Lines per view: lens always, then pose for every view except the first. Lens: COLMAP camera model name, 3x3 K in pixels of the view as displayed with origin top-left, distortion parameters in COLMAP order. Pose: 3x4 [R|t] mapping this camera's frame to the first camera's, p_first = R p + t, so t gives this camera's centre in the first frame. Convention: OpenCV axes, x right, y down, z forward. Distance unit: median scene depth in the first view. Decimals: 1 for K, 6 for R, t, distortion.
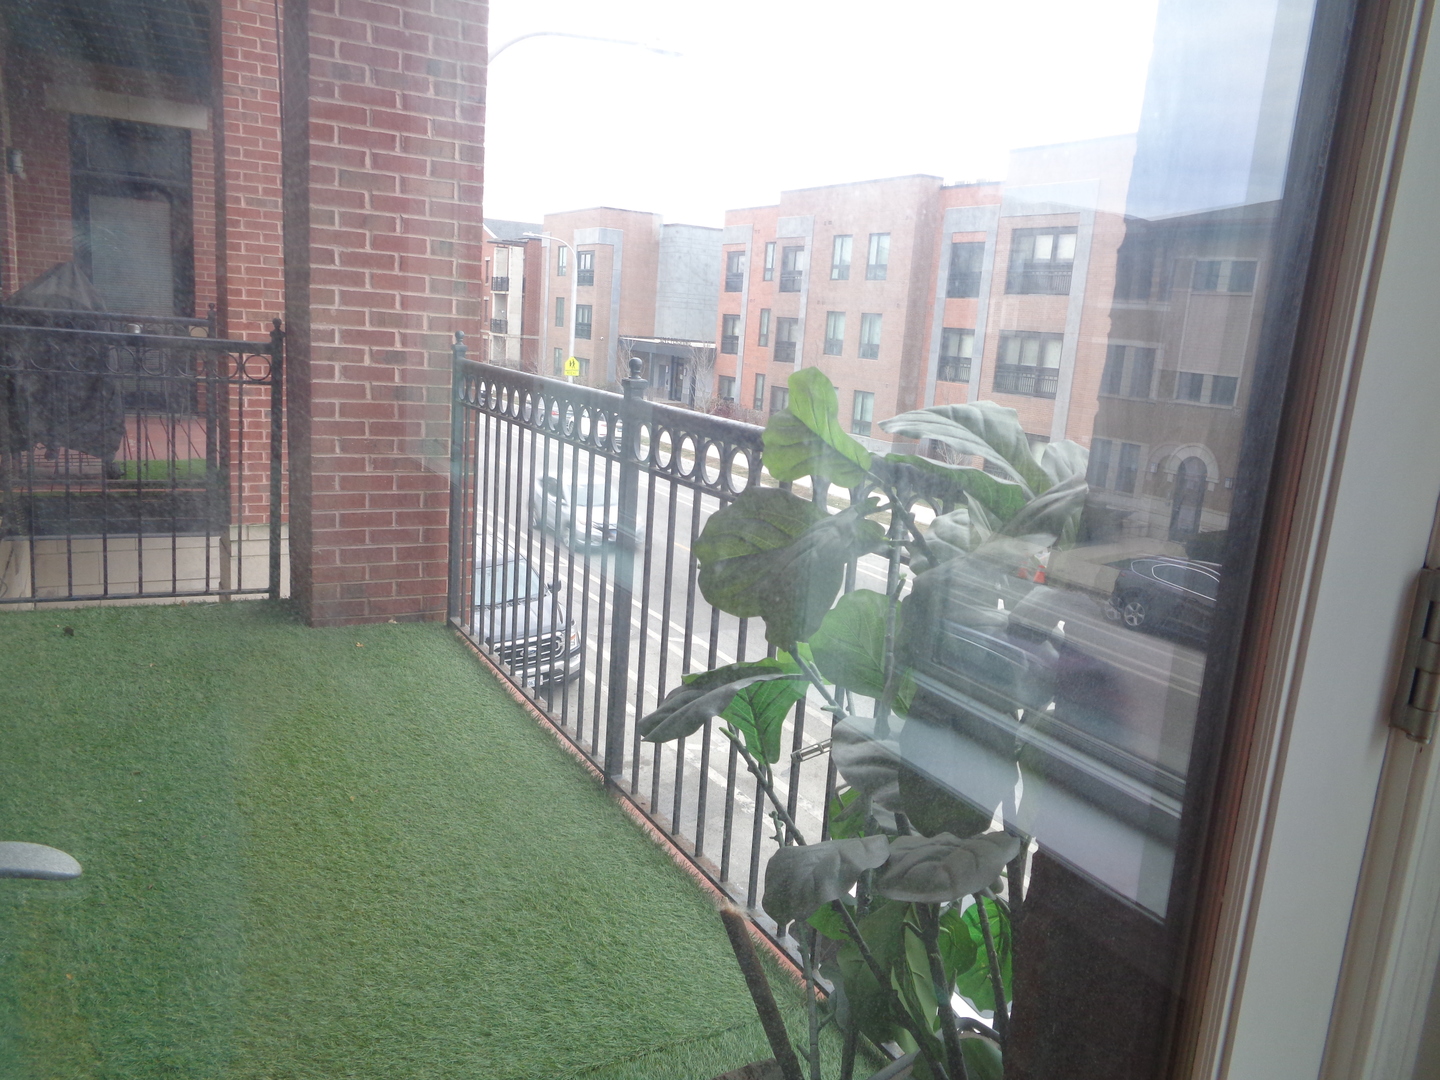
lens RADIAL K [[1076.0, 0, 715.3], [0, 1076.0, 534.7], [0, 0, 1]] dist [-0.002106, 0.011569]
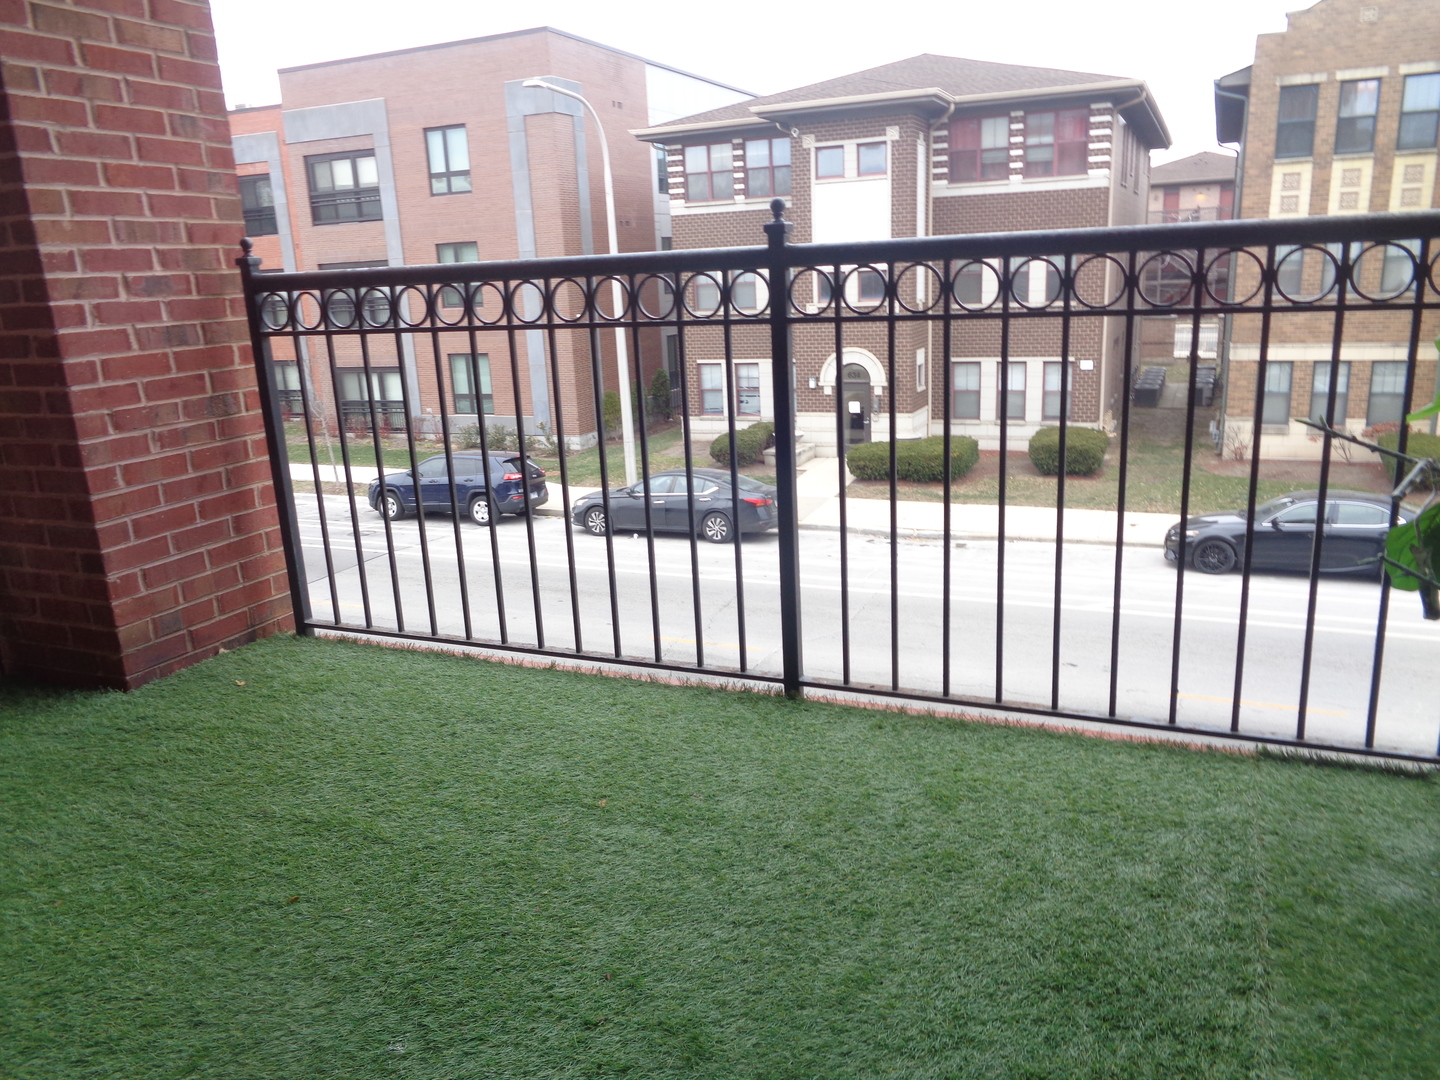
lens RADIAL K [[1076.0, 0, 720.6], [0, 1076.0, 541.1], [0, 0, 1]] dist [-0.002106, 0.011569]
pose [[0.792693, -0.255098, 0.553681, -0.441693], [0.219108, 0.966768, 0.131727, -0.014619], [-0.568884, 0.016897, 0.822244, 0.211398]]
